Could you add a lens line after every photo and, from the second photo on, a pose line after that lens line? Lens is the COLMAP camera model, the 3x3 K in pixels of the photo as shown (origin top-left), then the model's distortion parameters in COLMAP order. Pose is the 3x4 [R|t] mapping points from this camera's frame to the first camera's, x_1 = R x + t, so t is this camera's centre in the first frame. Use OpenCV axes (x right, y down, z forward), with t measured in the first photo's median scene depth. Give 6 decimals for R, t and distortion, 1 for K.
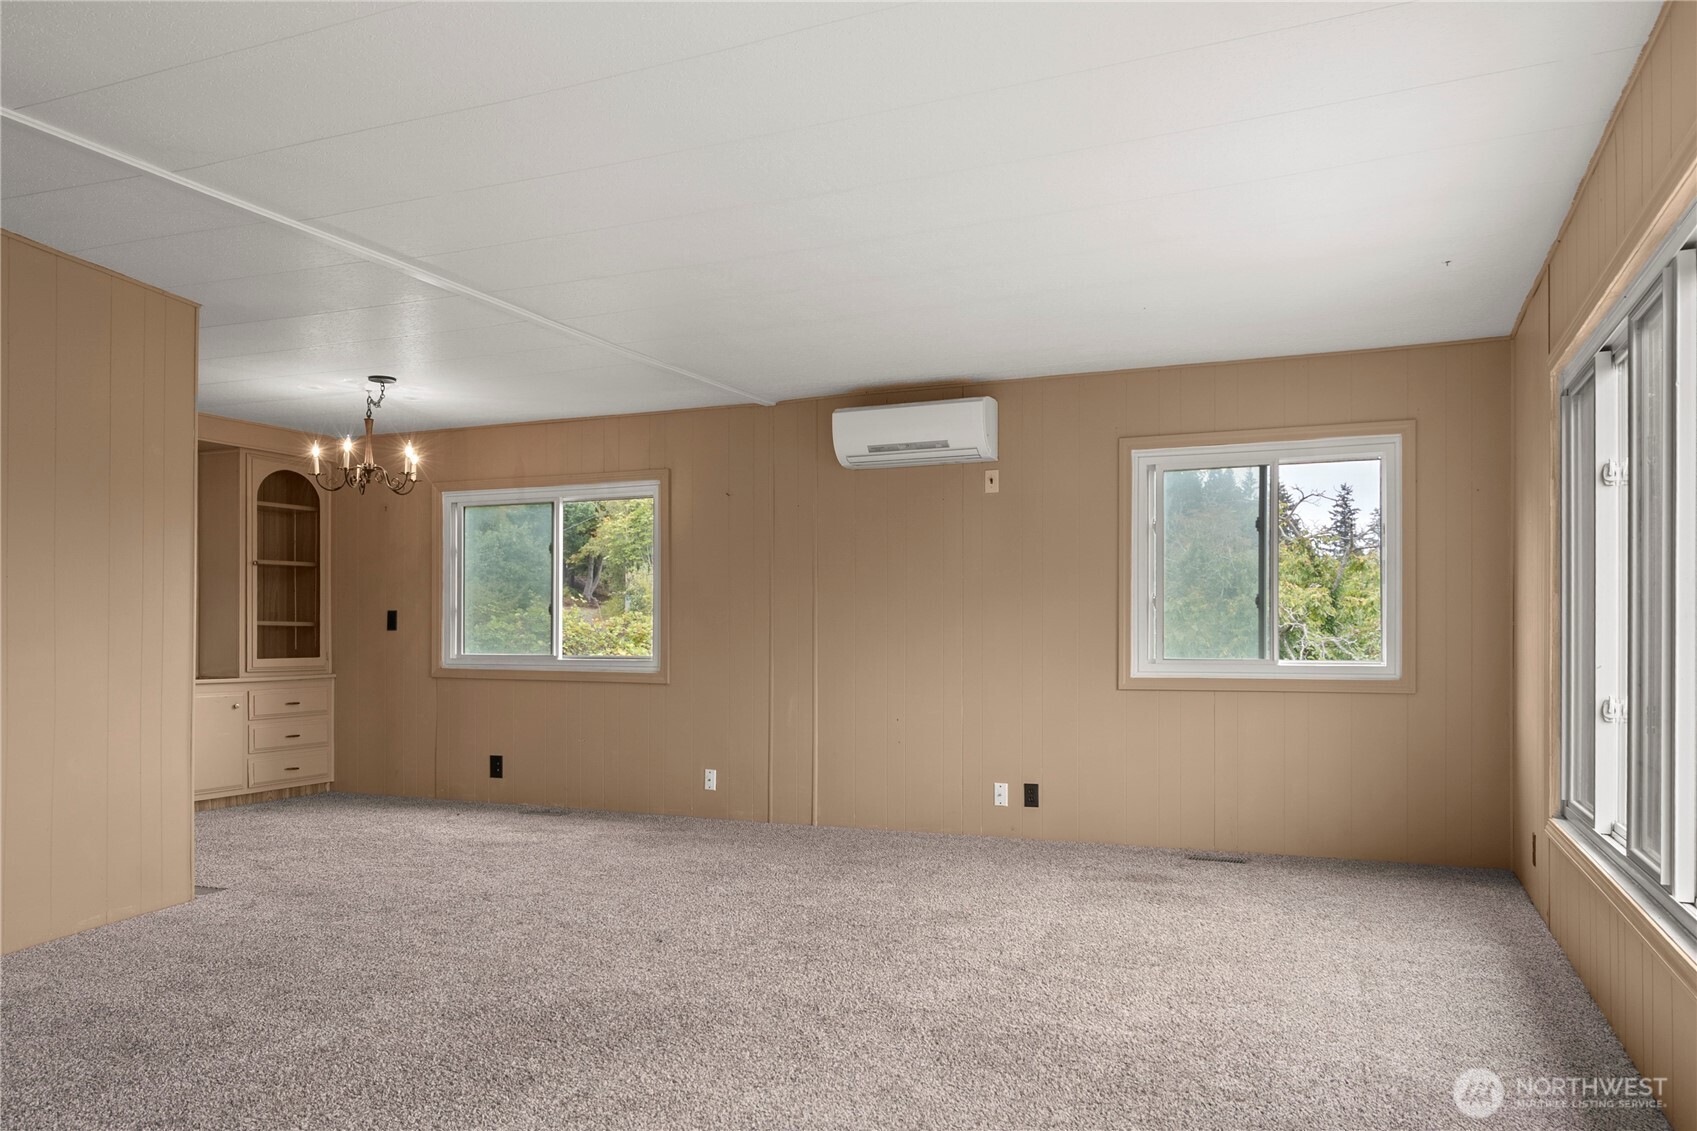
lens RADIAL K [[1204.9, 0, 852.1], [0, 1204.9, 634.8], [0, 0, 1]] dist [0.001679, 0.000547]
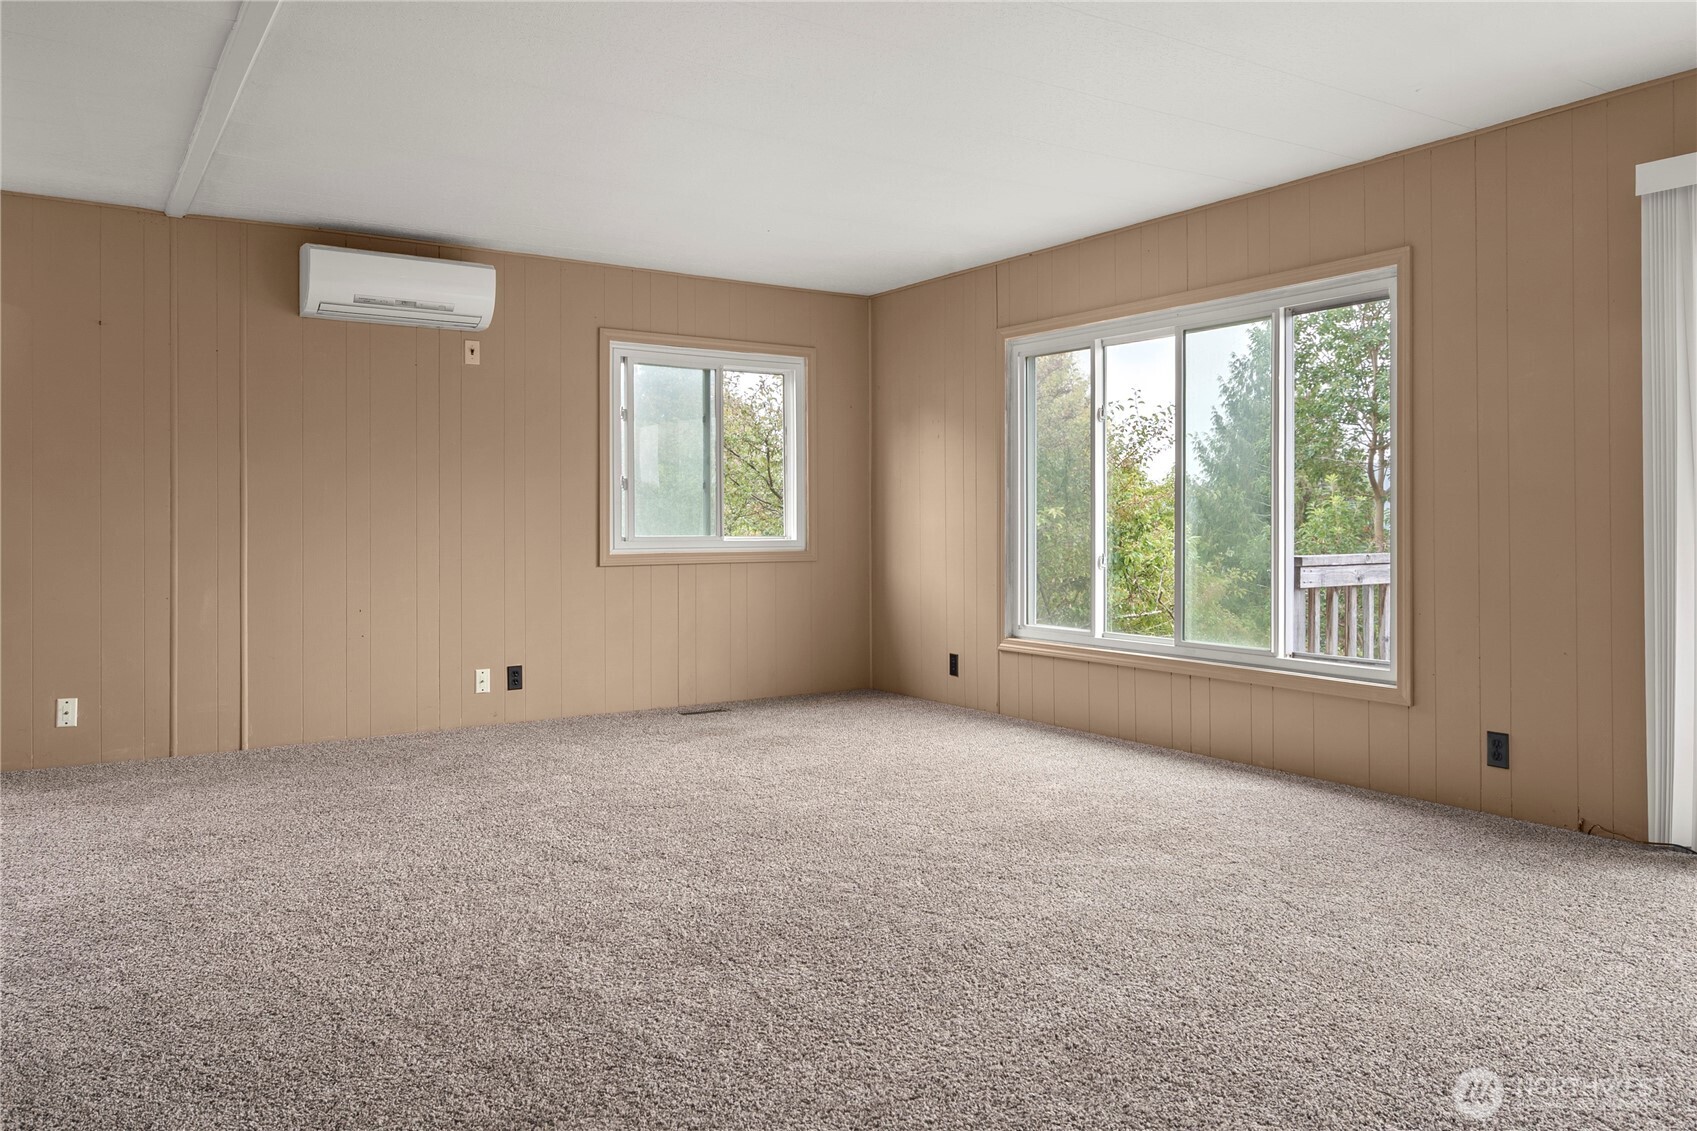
lens RADIAL K [[1196.1, 0, 846.4], [0, 1196.1, 516.6], [0, 0, 1]] dist [-0.002307, -0.001225]
pose [[0.551413, 0.001478, 0.834231, -0.522011], [-0.001515, 0.999999, -0.000771, 0.002244], [-0.834231, -0.000839, 0.551415, 0.241413]]
